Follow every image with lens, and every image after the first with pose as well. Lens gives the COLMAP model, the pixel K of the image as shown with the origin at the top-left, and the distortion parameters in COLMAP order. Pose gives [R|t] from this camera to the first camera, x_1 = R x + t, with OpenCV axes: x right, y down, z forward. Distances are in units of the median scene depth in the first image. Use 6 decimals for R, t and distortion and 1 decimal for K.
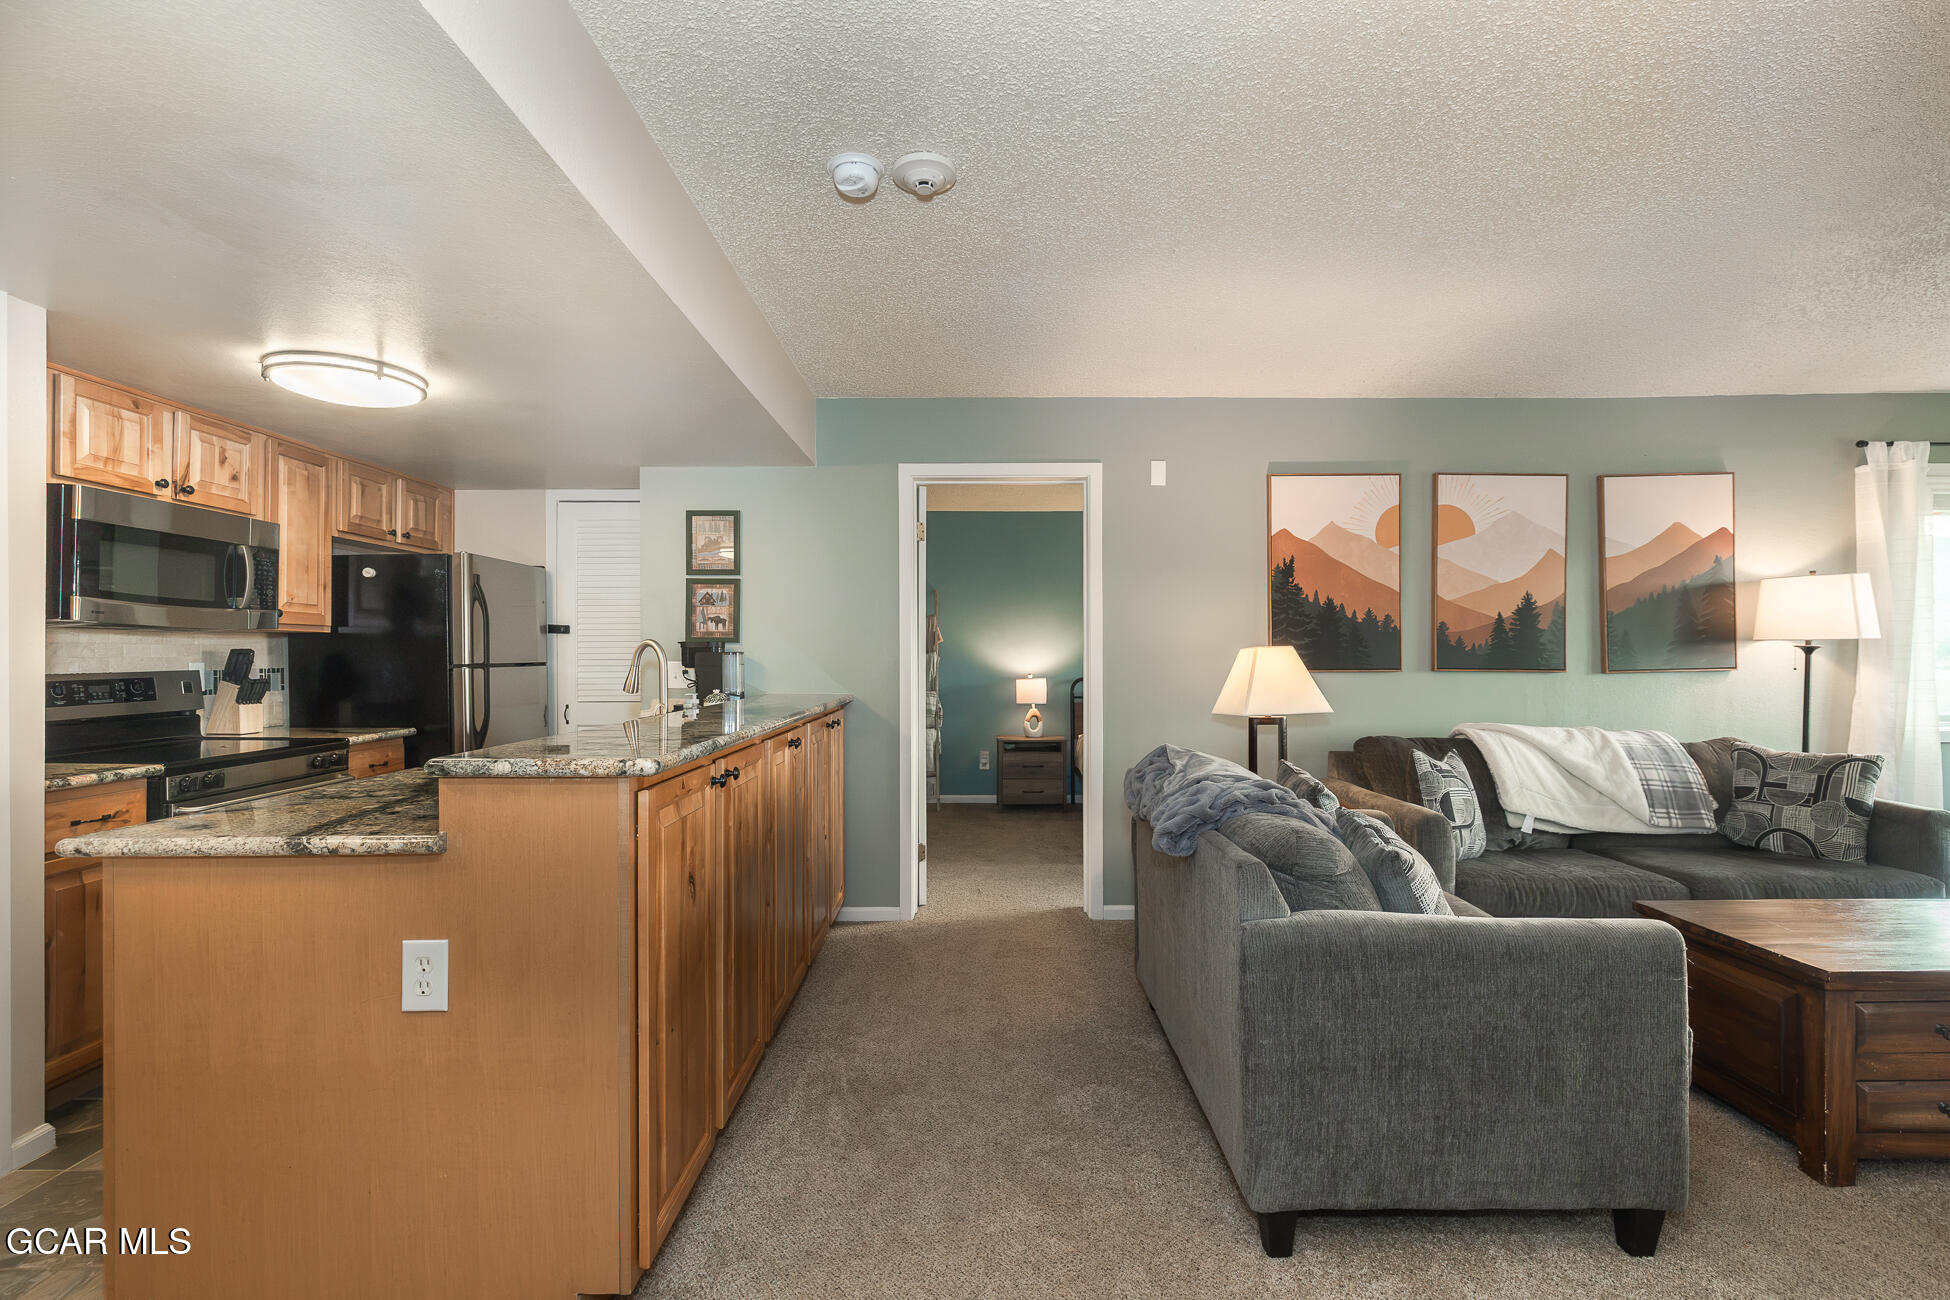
lens RADIAL K [[868.6, 0, 977.5], [0, 868.6, 655.8], [0, 0, 1]] dist [0.001537, -0.000085]
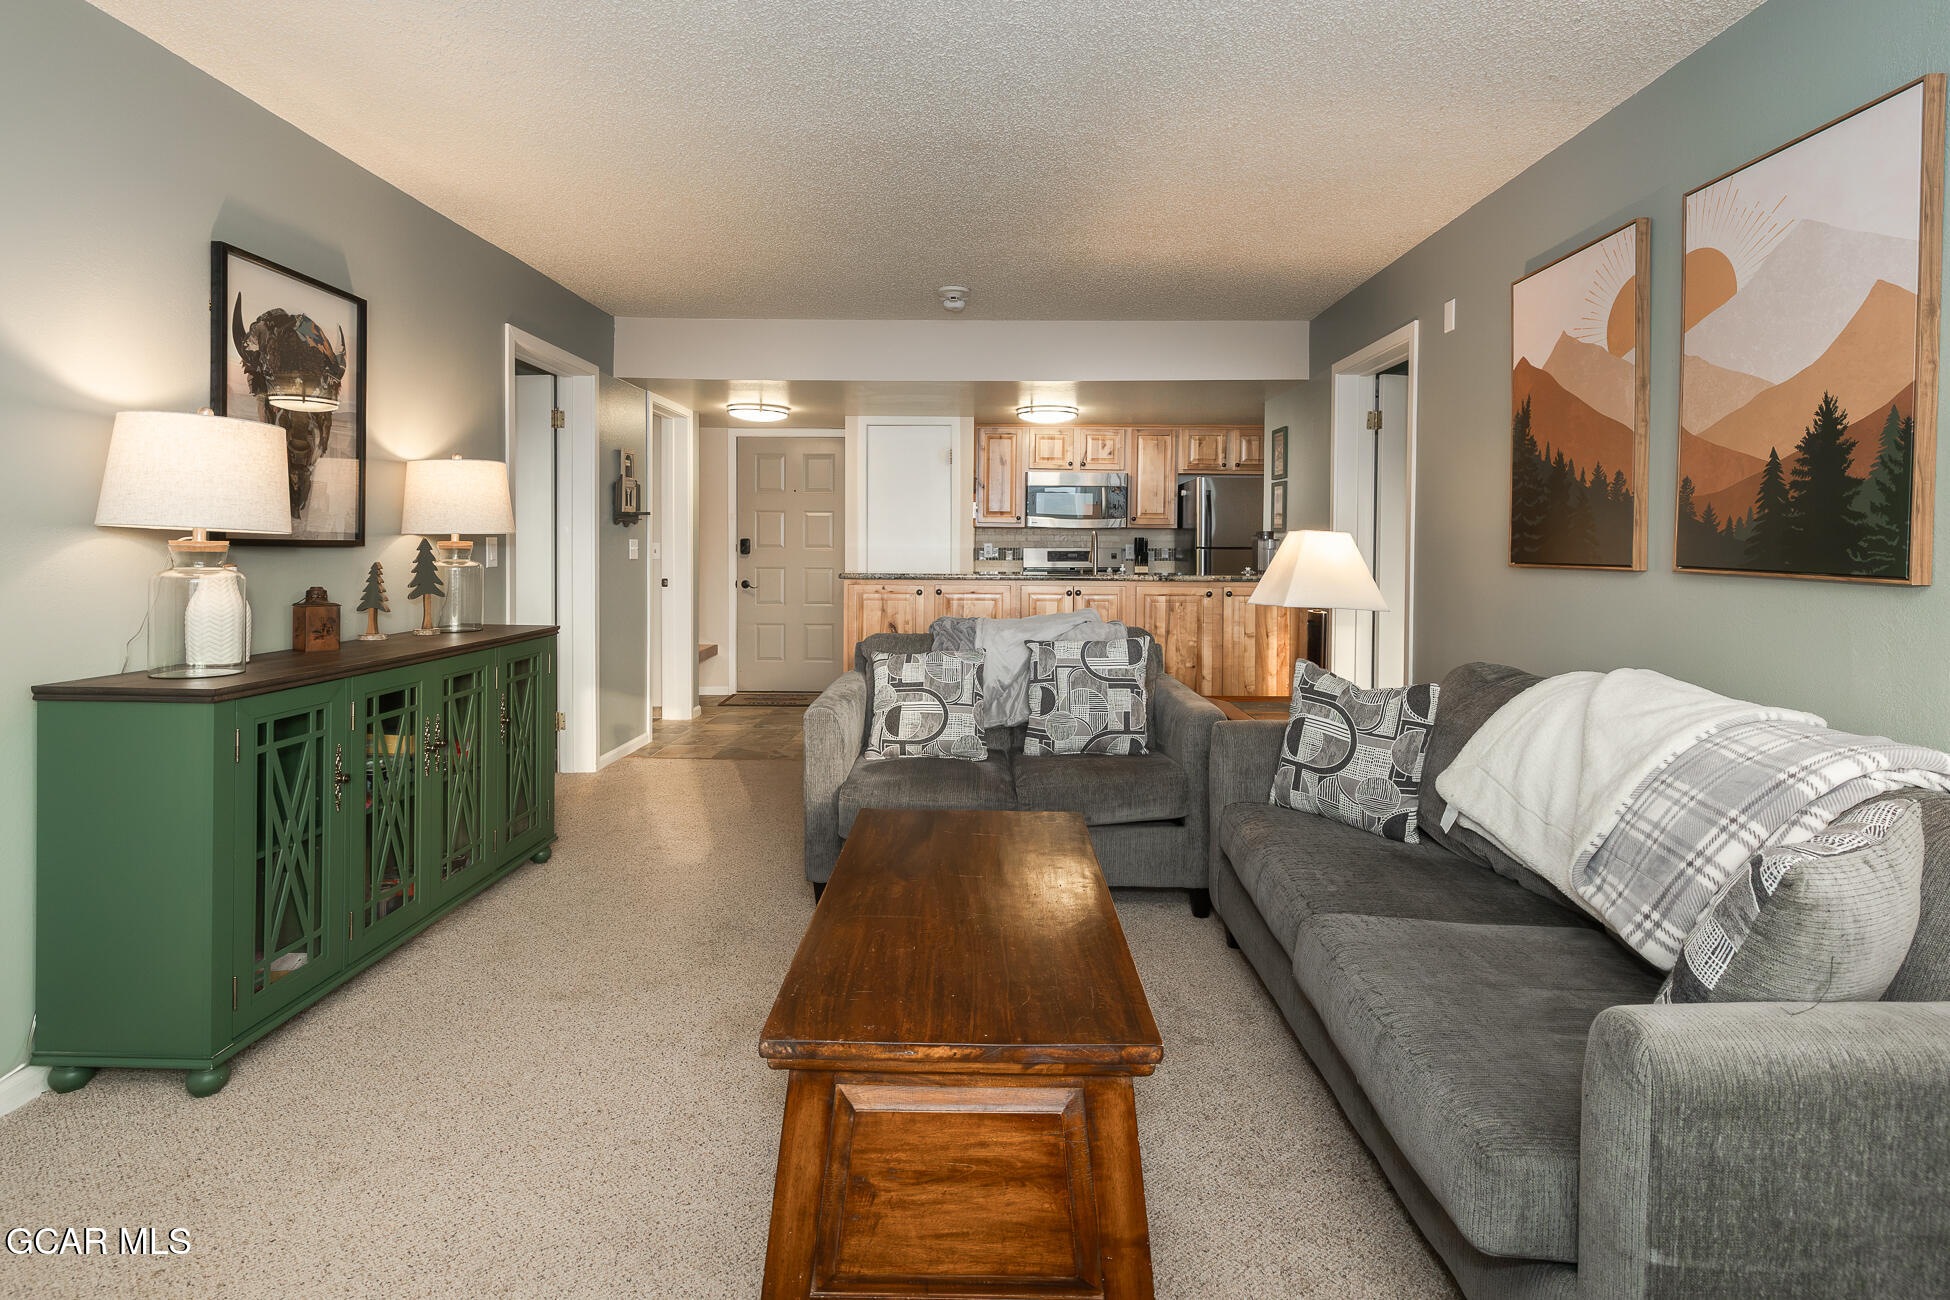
lens RADIAL K [[964.0, 0, 978.0], [0, 964.0, 561.6], [0, 0, 1]] dist [0.004443, 0.000214]
pose [[-0.017480, 0.020719, -0.999633, 1.227345], [-0.009637, 0.999735, 0.020890, 0.003446], [0.999801, 0.009998, -0.017275, 0.639447]]
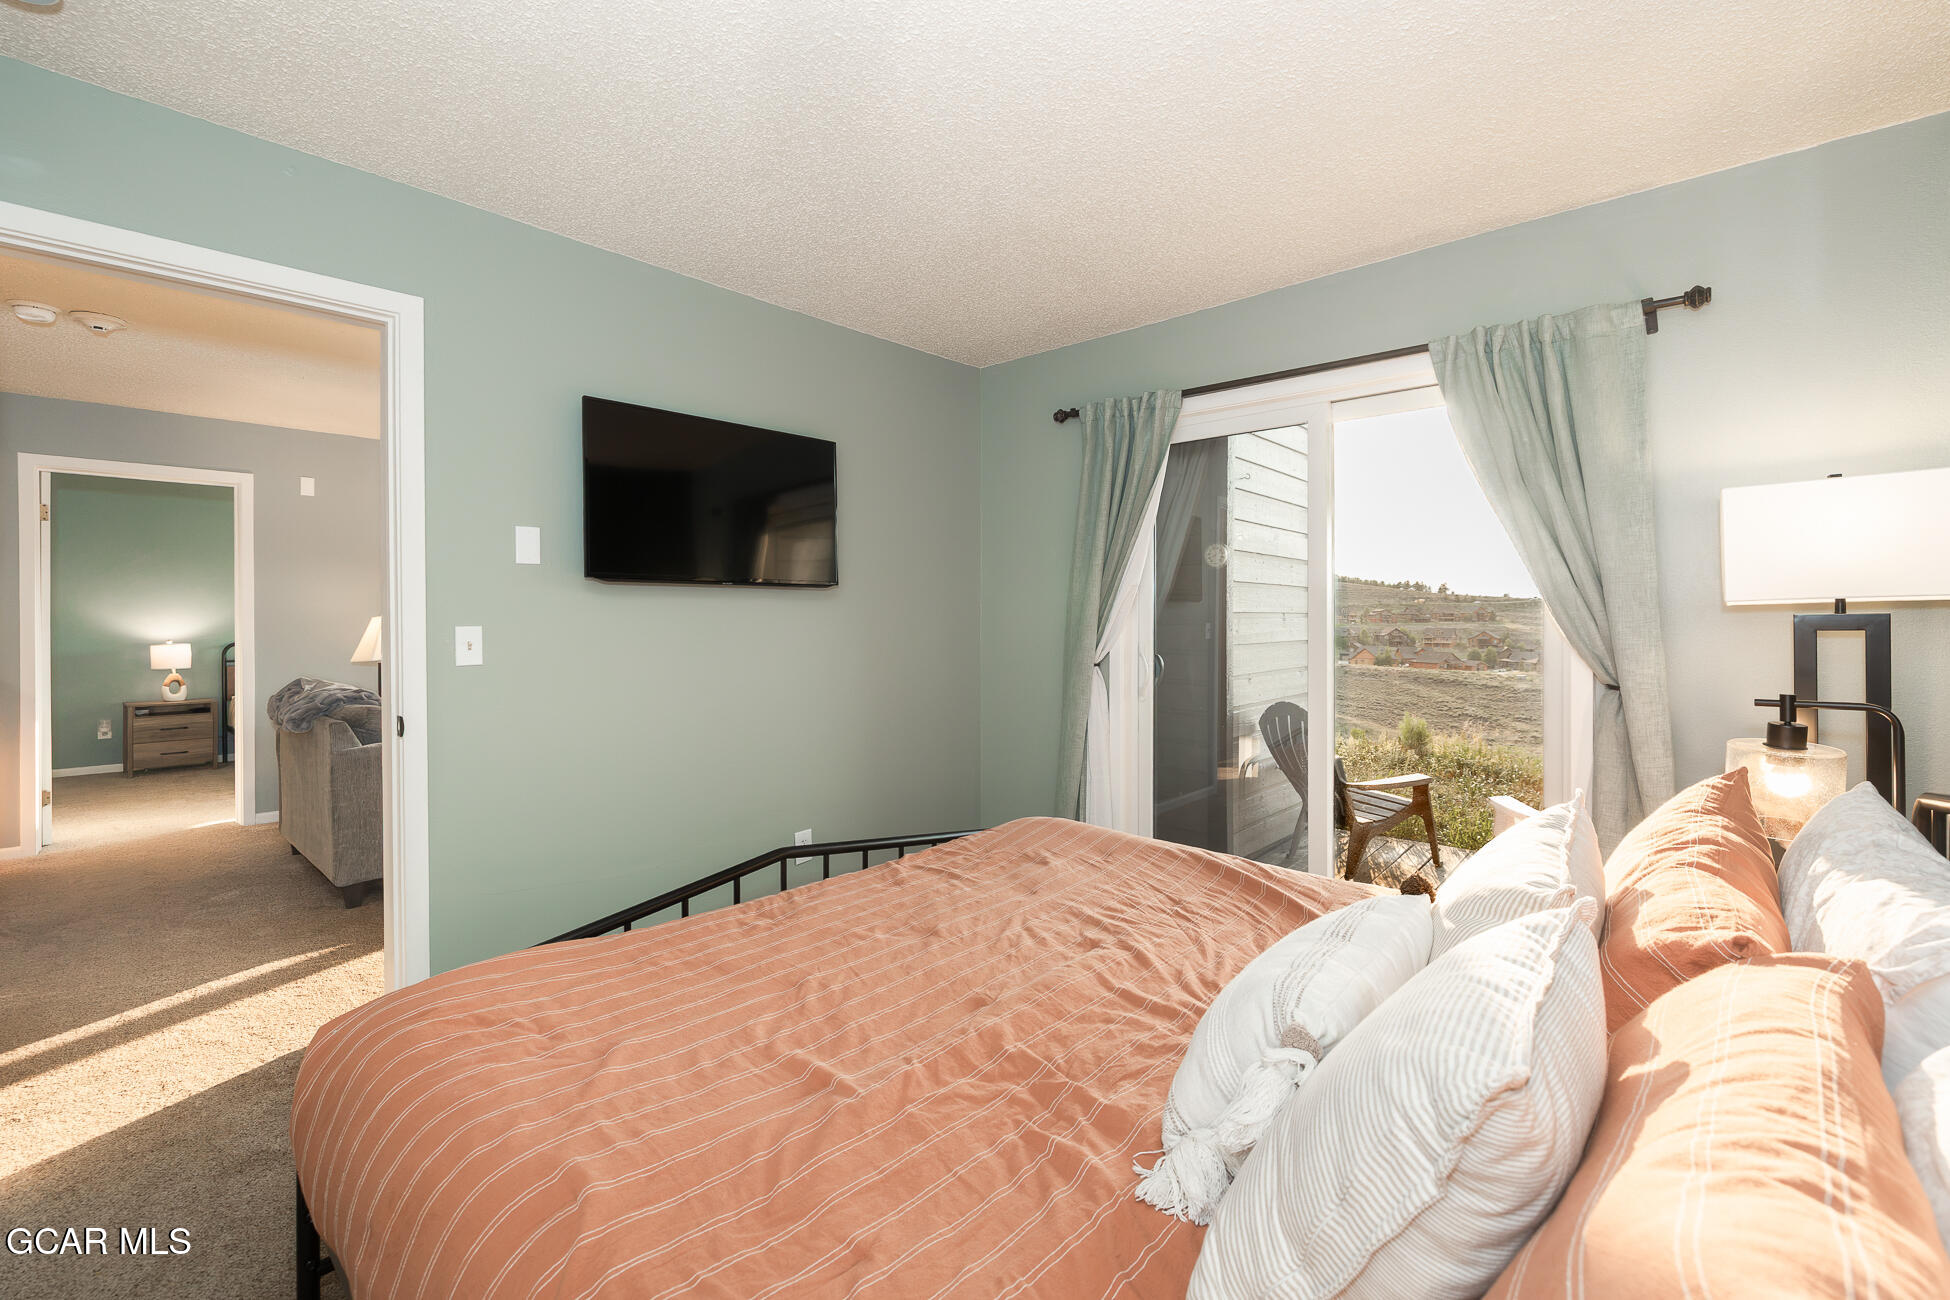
lens RADIAL K [[851.1, 0, 976.1], [0, 851.1, 620.4], [0, 0, 1]] dist [-0.000184, 0.000066]
pose [[0.673479, -0.002615, 0.739201, -0.076711], [0.002950, 0.999995, 0.000851, -0.000735], [-0.739200, 0.001608, 0.673484, -0.722133]]
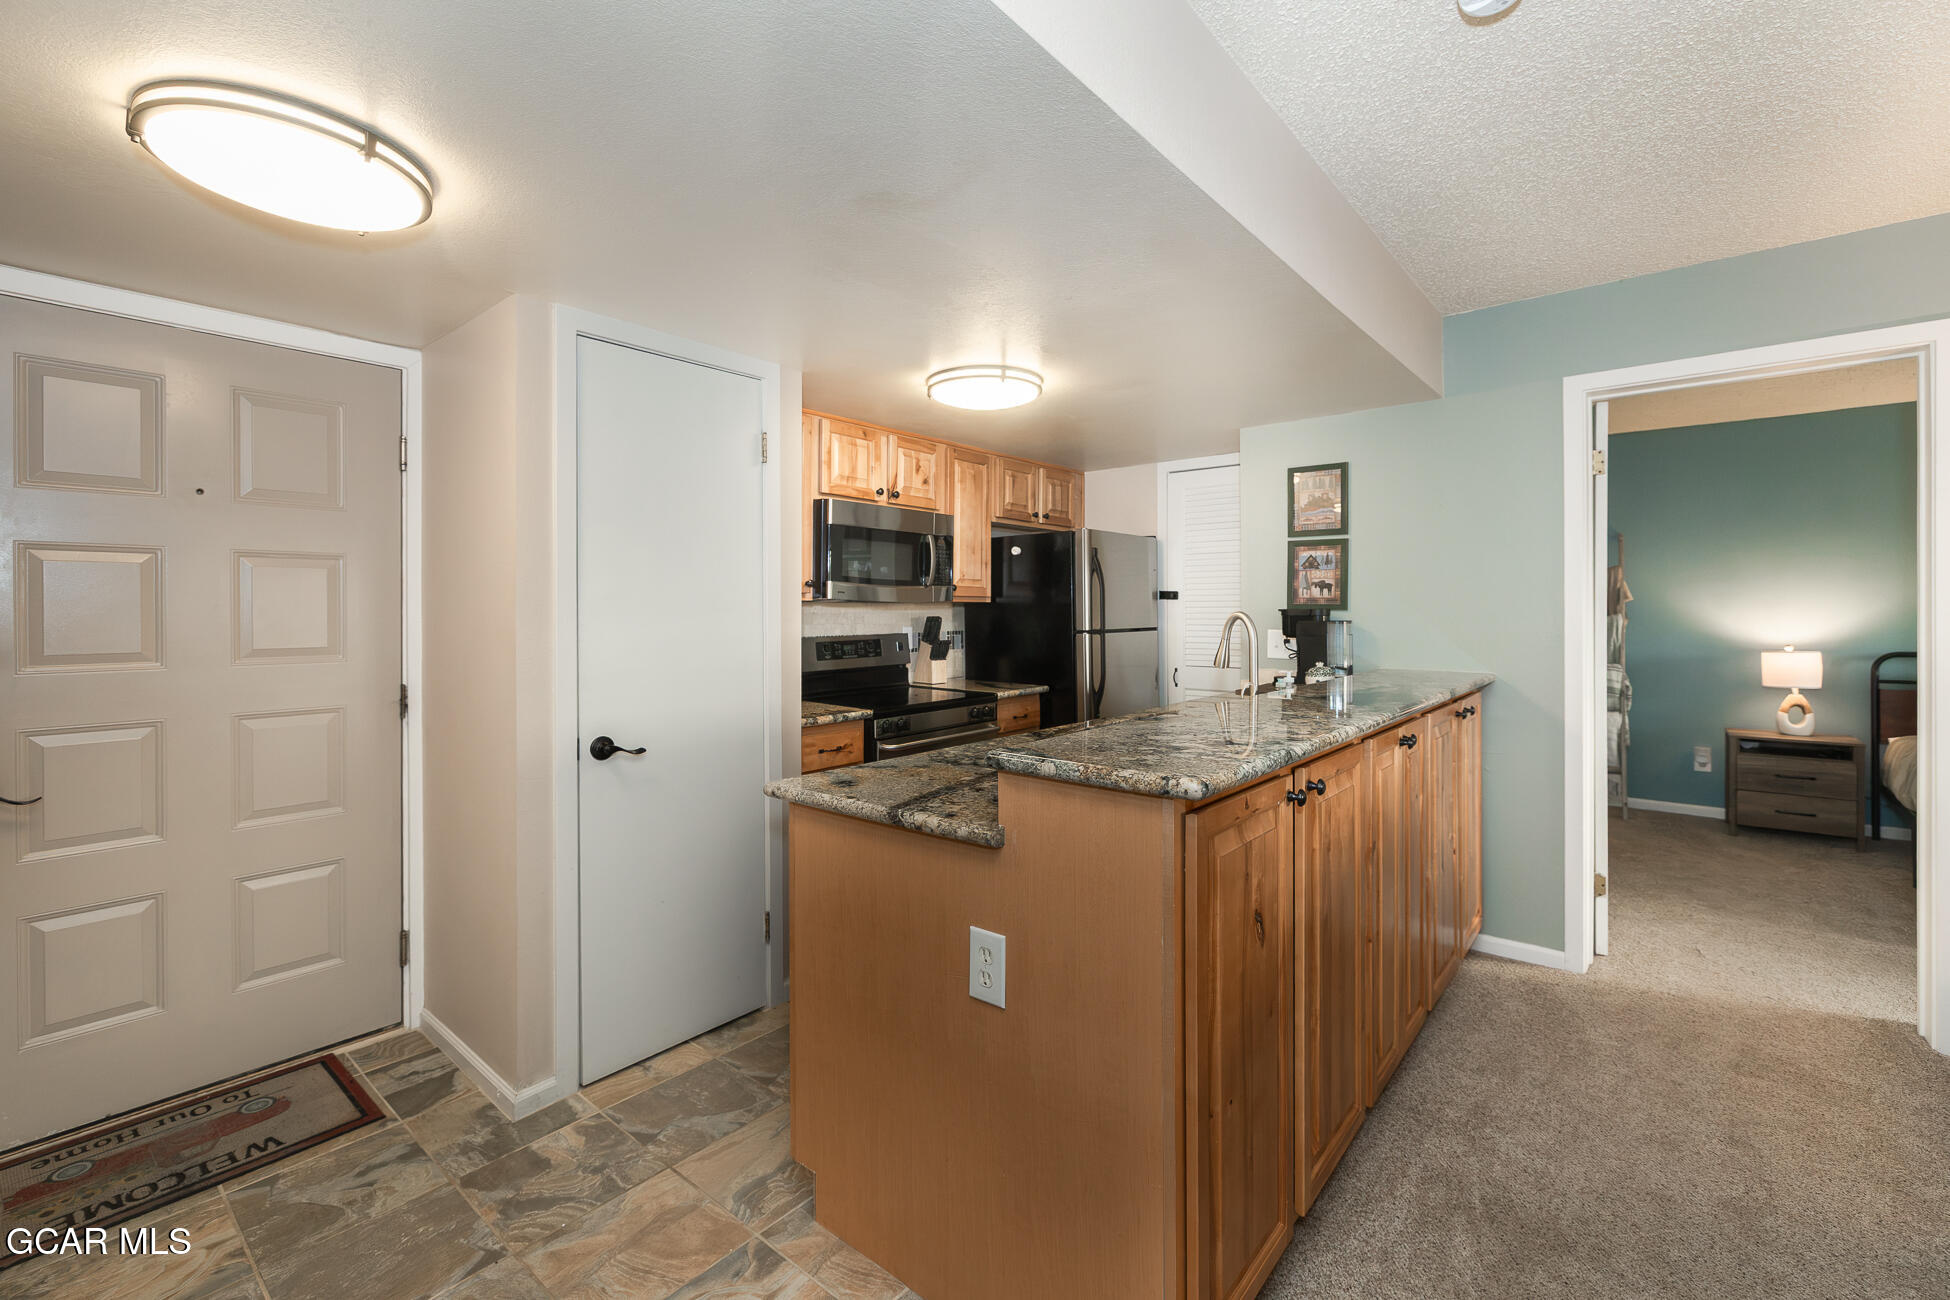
lens RADIAL K [[832.8, 0, 983.8], [0, 832.8, 611.5], [0, 0, 1]] dist [-0.000729, 0.000207]
pose [[0.765958, 0.001334, -0.642889, -0.010814], [0.000643, 0.999996, 0.002840, -0.017329], [0.642890, -0.002588, 0.765954, 0.112138]]
